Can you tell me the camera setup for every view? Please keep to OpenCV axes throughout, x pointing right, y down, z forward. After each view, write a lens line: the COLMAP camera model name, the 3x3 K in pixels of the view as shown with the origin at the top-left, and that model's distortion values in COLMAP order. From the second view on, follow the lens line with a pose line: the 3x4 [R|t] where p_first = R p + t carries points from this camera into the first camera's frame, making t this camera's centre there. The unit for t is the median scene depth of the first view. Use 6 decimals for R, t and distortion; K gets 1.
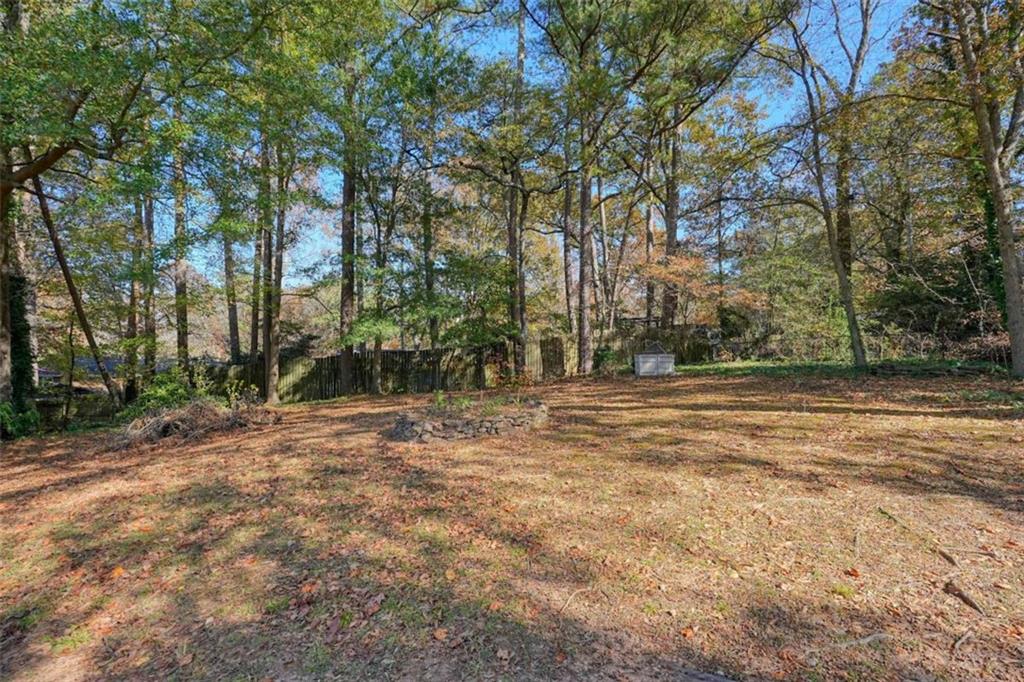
lens RADIAL K [[455.1, 0, 512.0], [0, 455.1, 341.0], [0, 0, 1]] dist [-0.001055, 0.000309]
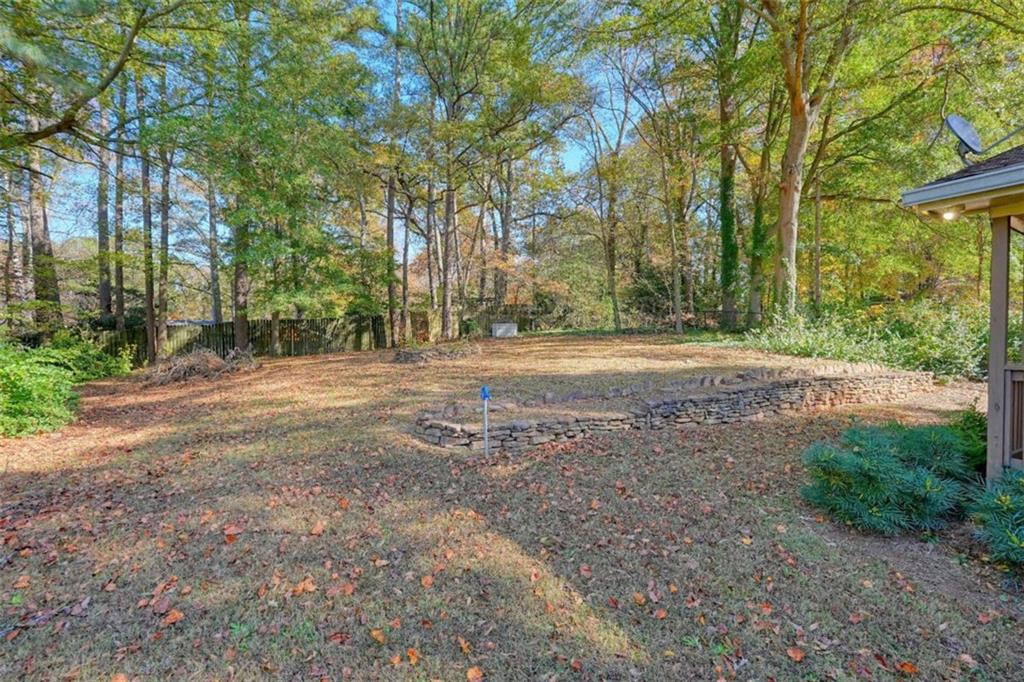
lens RADIAL K [[455.1, 0, 512.0], [0, 455.1, 341.0], [0, 0, 1]] dist [-0.001055, 0.000309]
pose [[0.911413, -0.001507, 0.411491, -0.208005], [-0.018289, 0.998857, 0.044168, 0.015402], [-0.411087, -0.047781, 0.910343, -0.272310]]
